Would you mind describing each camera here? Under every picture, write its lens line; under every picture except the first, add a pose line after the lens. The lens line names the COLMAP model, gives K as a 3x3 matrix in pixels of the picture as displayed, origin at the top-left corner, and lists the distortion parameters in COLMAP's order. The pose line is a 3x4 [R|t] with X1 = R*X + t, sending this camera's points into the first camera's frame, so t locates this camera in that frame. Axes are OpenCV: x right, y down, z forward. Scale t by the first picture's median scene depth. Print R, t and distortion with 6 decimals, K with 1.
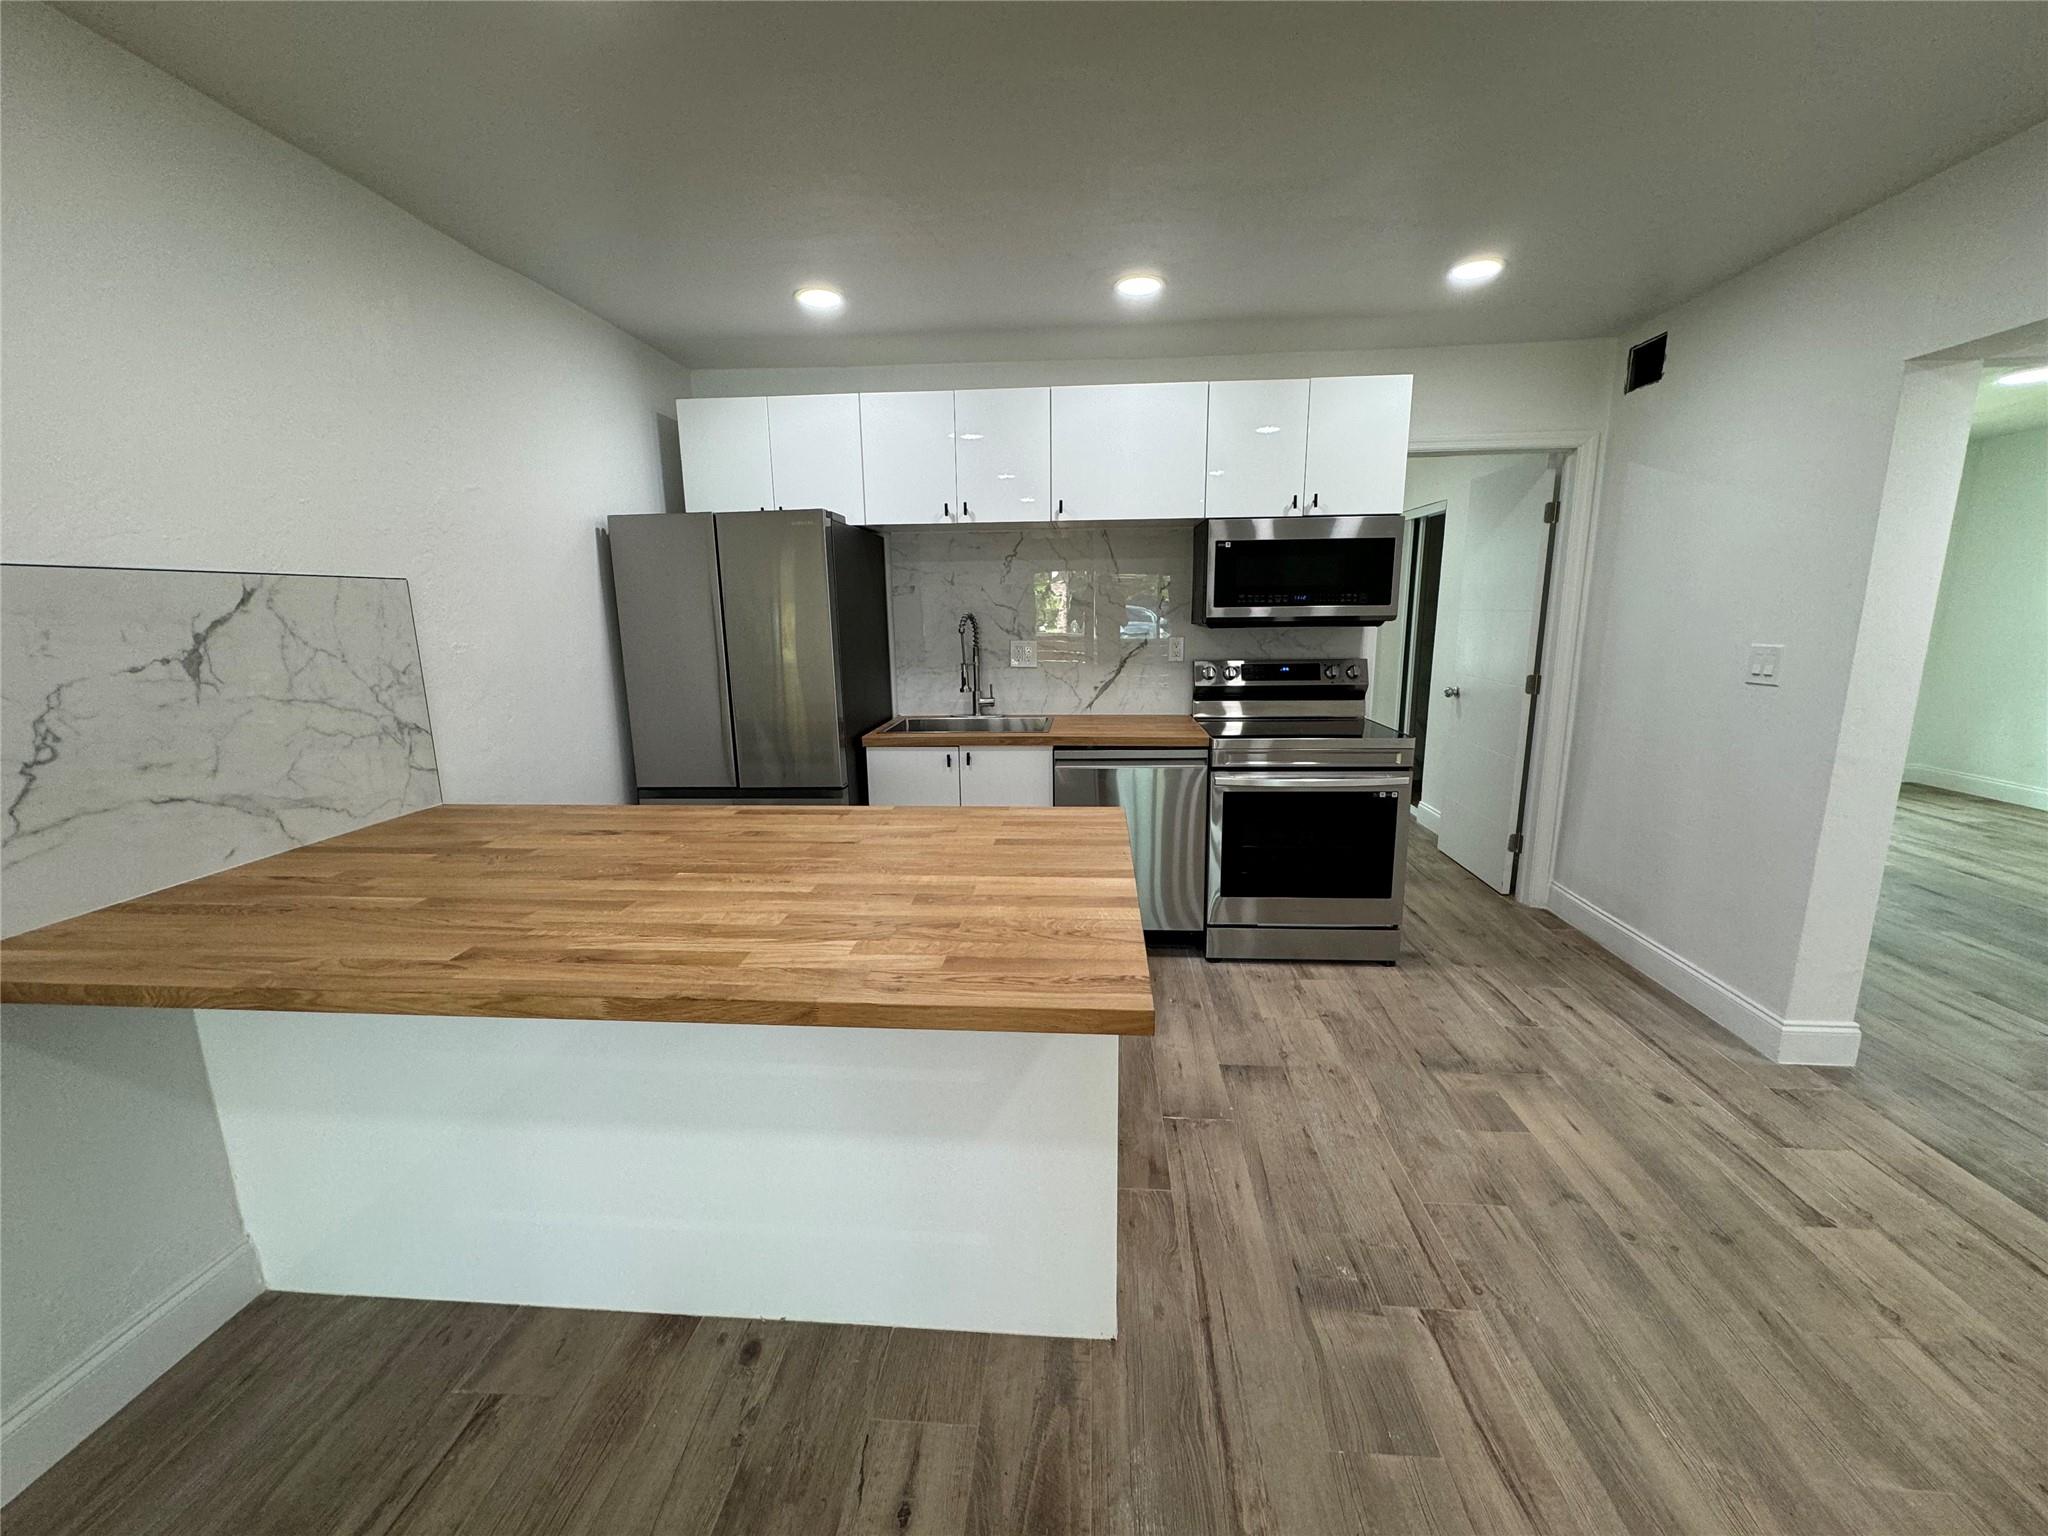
lens RADIAL K [[812.6, 0, 1025.3], [0, 812.6, 765.5], [0, 0, 1]] dist [0.001468, -0.001104]
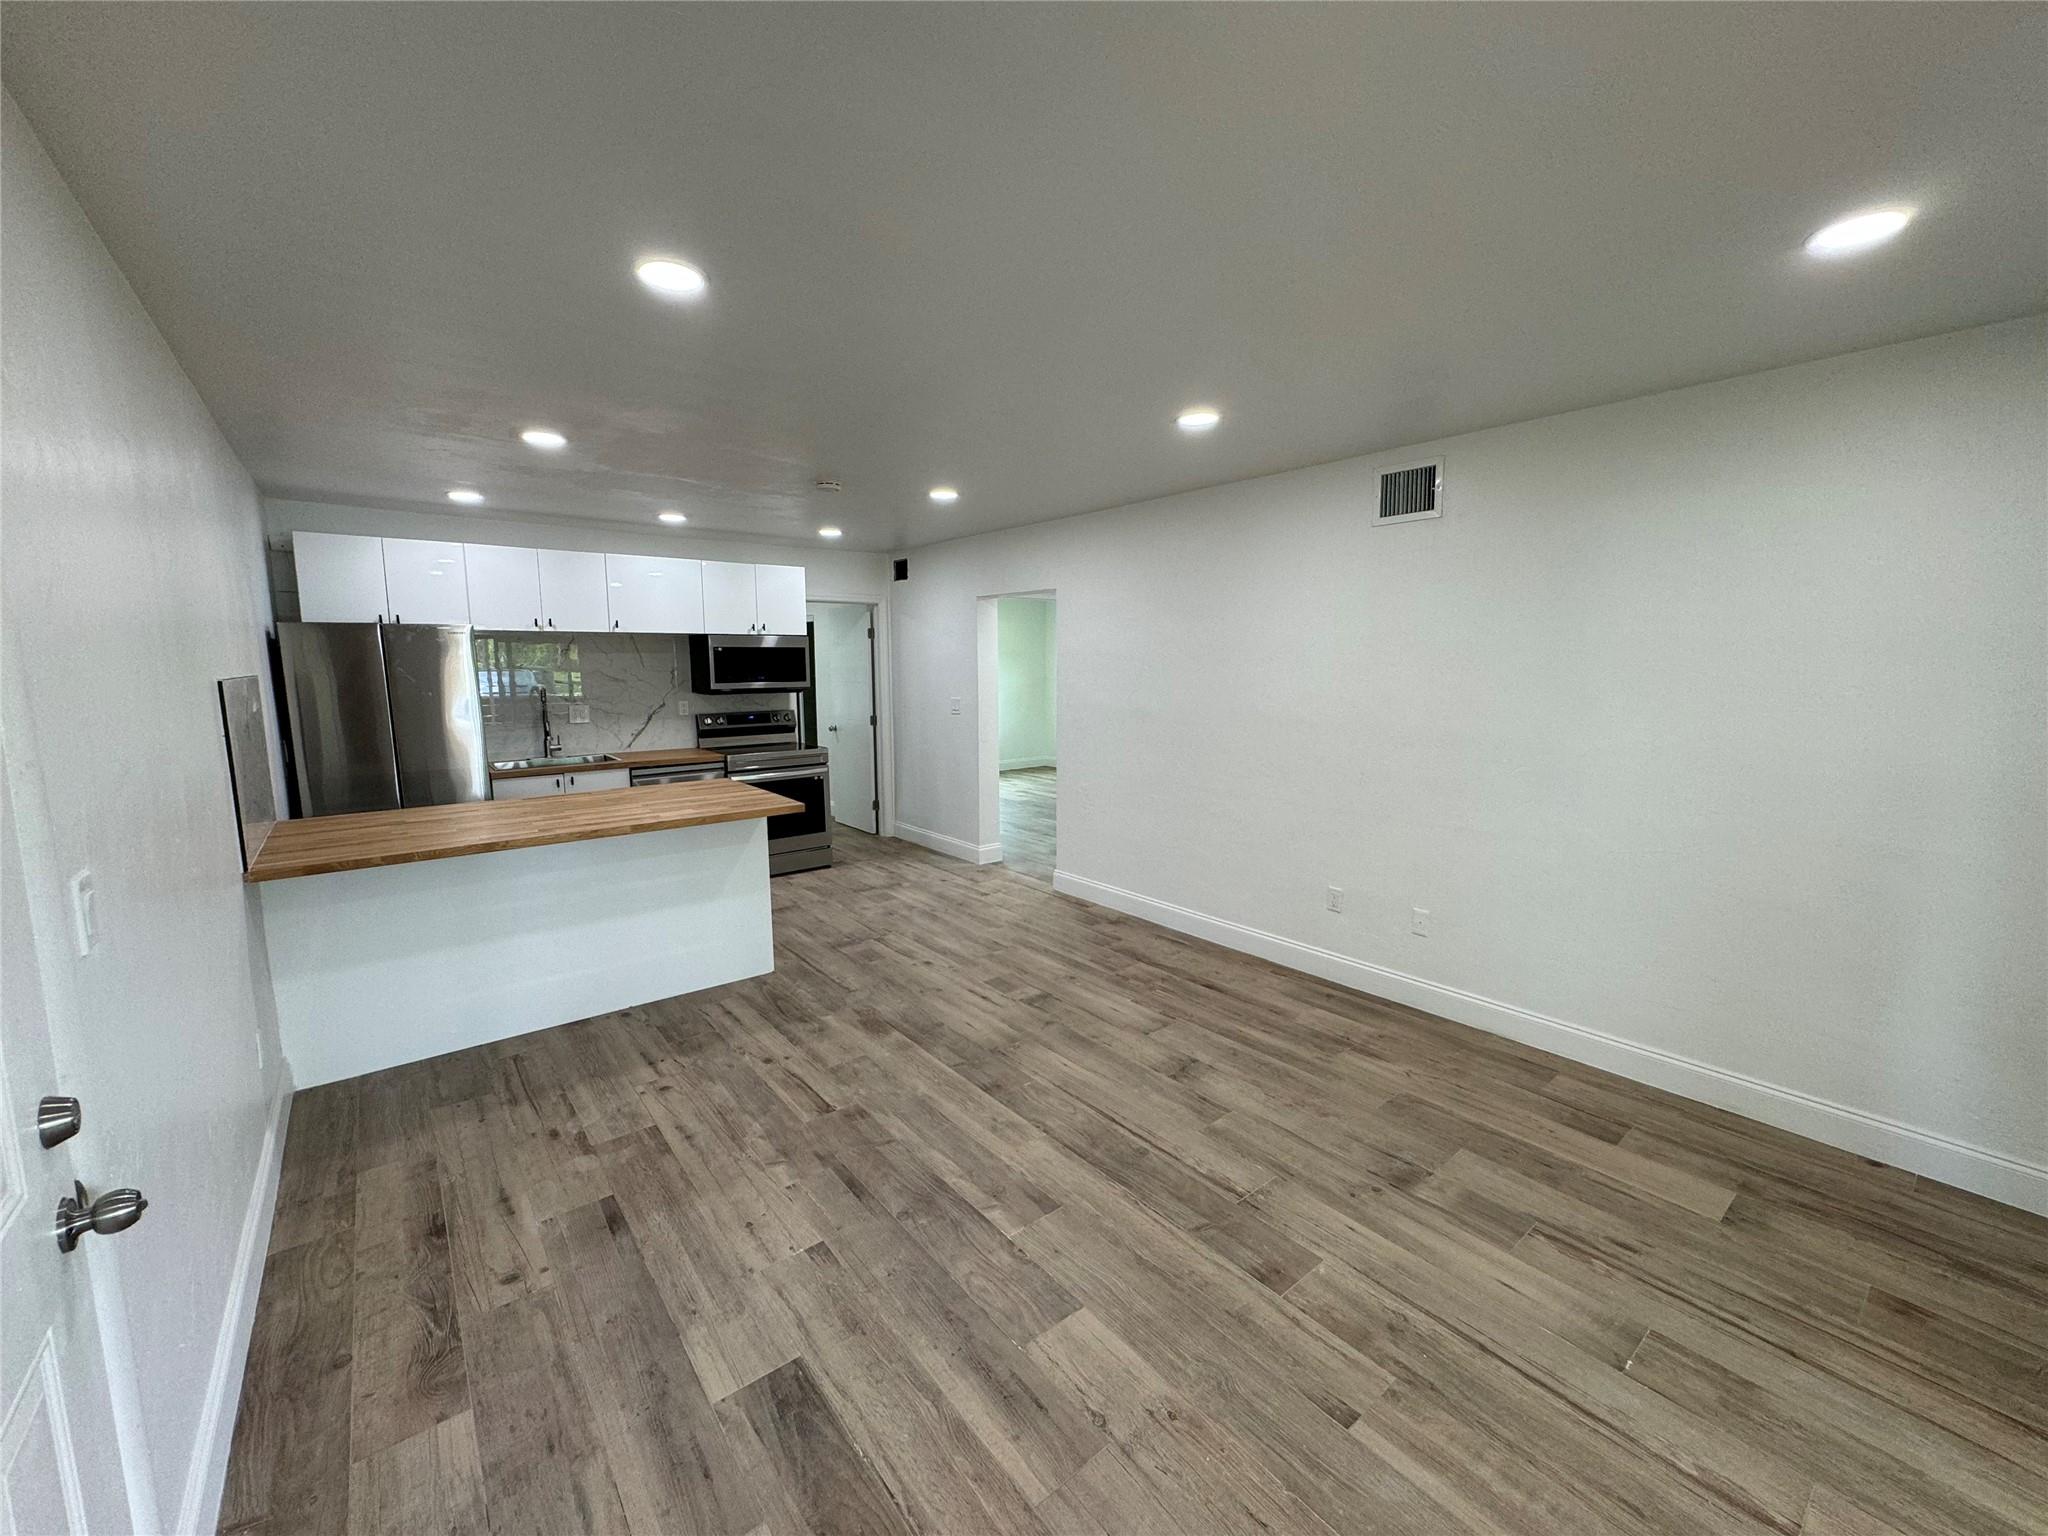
lens RADIAL K [[812.6, 0, 1027.9], [0, 812.6, 765.0], [0, 0, 1]] dist [0.001468, -0.001104]
pose [[0.723842, -0.078848, 0.685446, -0.613616], [0.128656, 0.991449, -0.021815, 0.131545], [-0.677865, 0.103977, 0.727797, -0.893425]]
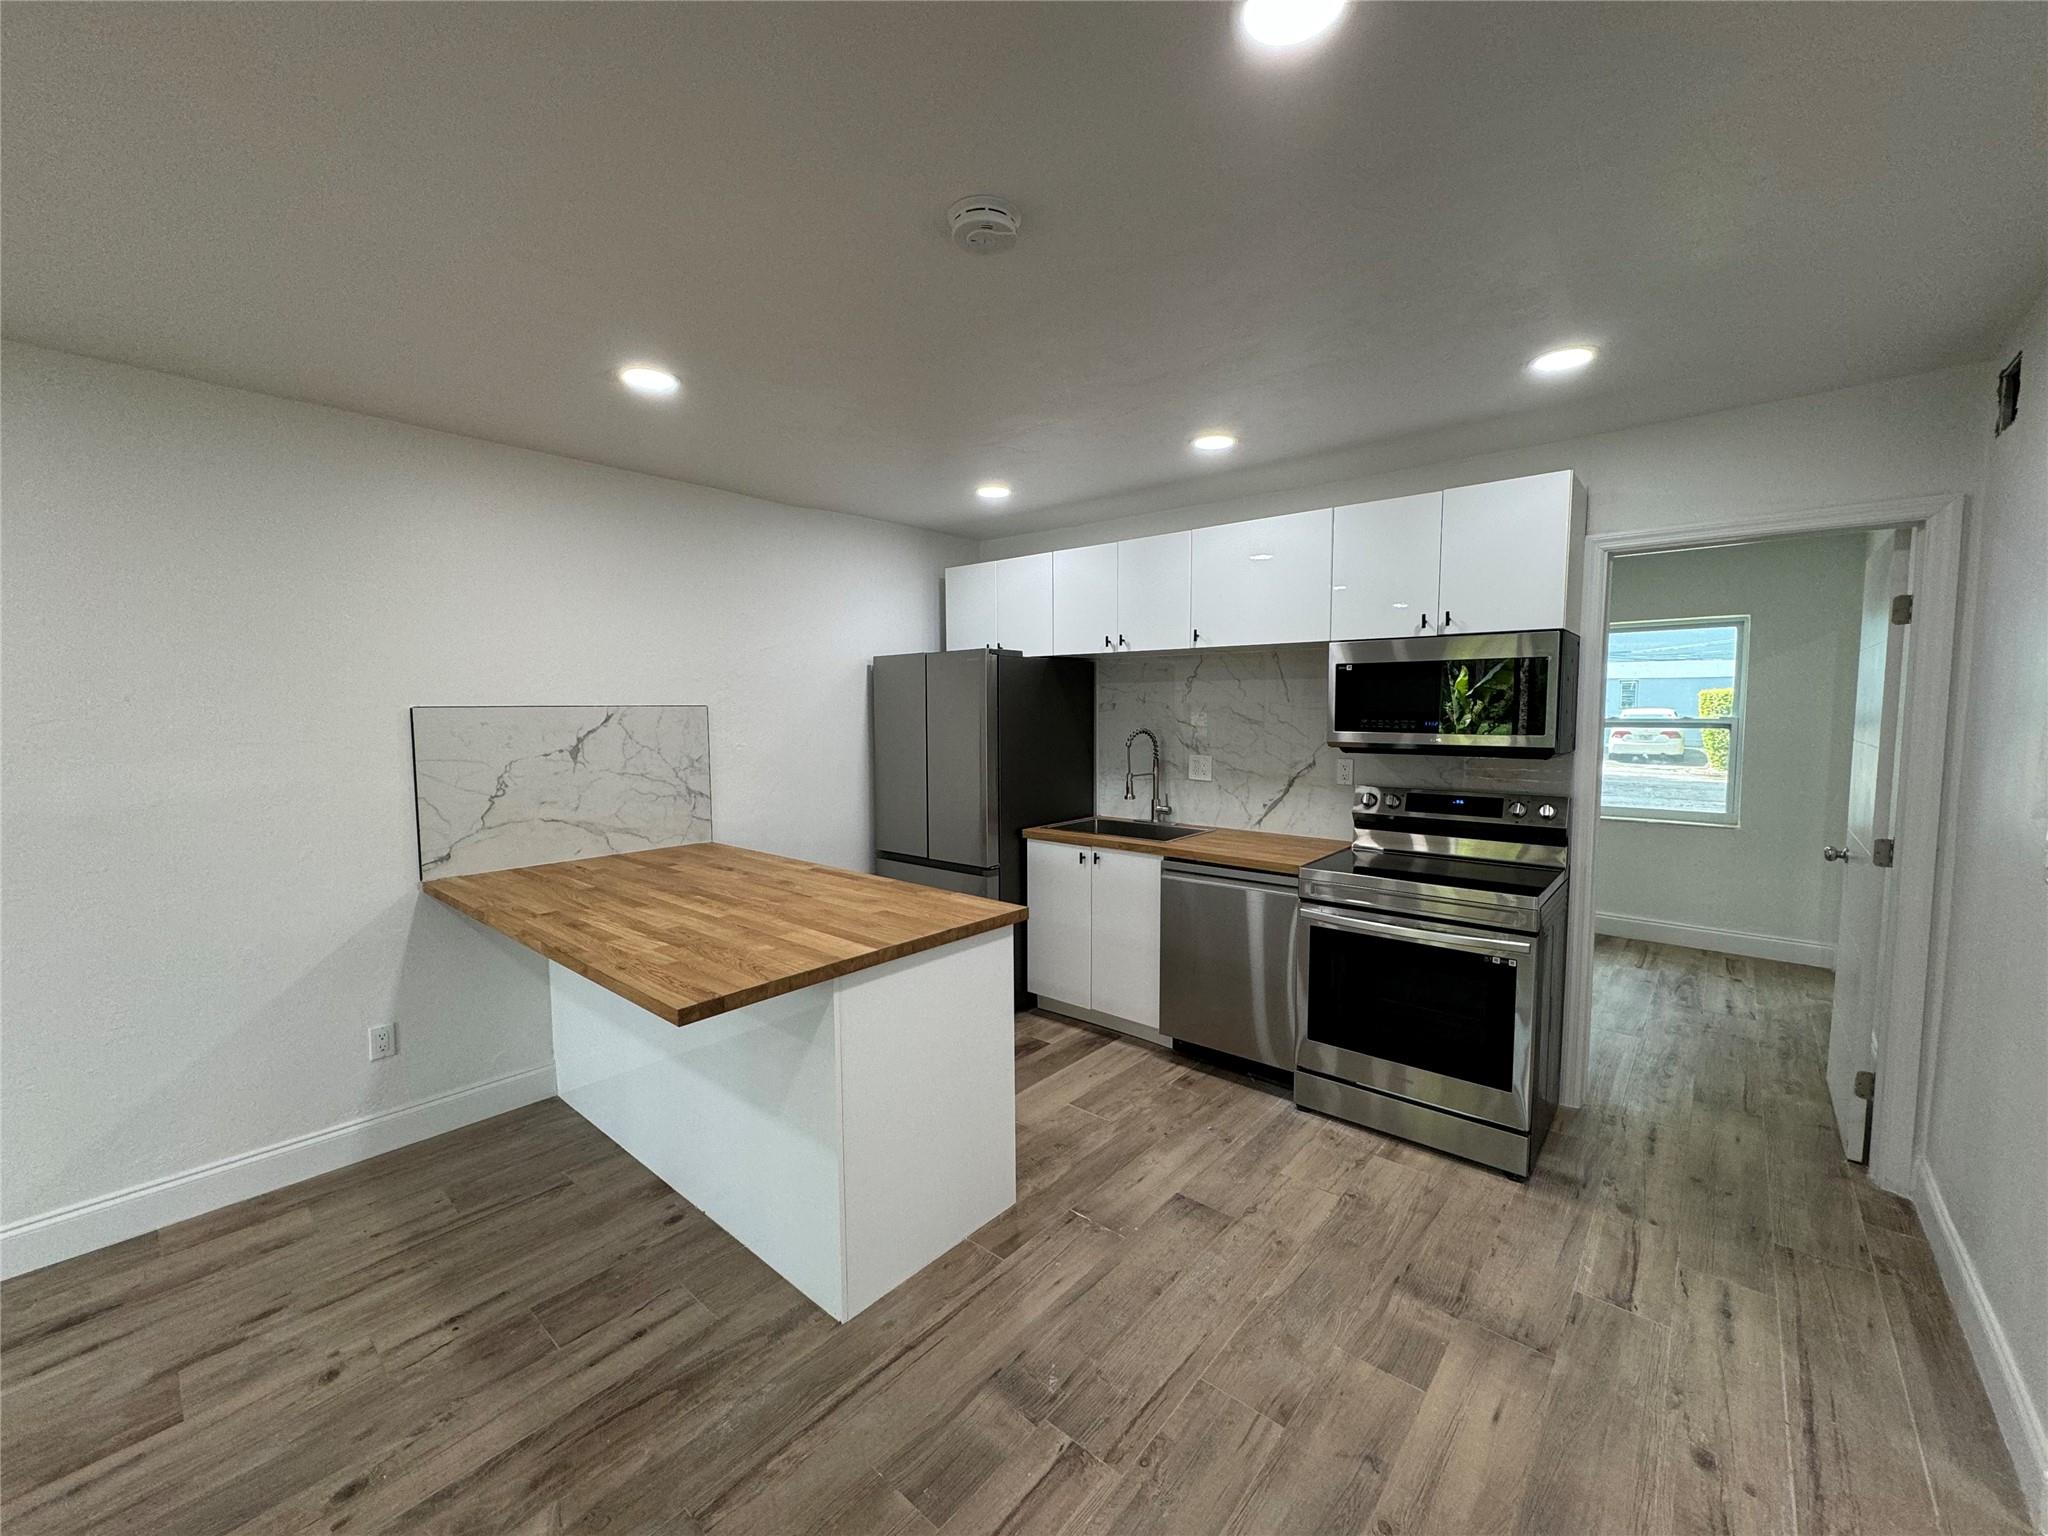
lens RADIAL K [[812.6, 0, 1031.5], [0, 812.6, 768.6], [0, 0, 1]] dist [0.001468, -0.001104]
pose [[0.808480, 0.056574, -0.585798, 0.618033], [-0.121293, 0.990017, -0.071789, -0.048038], [0.575888, 0.129093, 0.807272, 0.032299]]
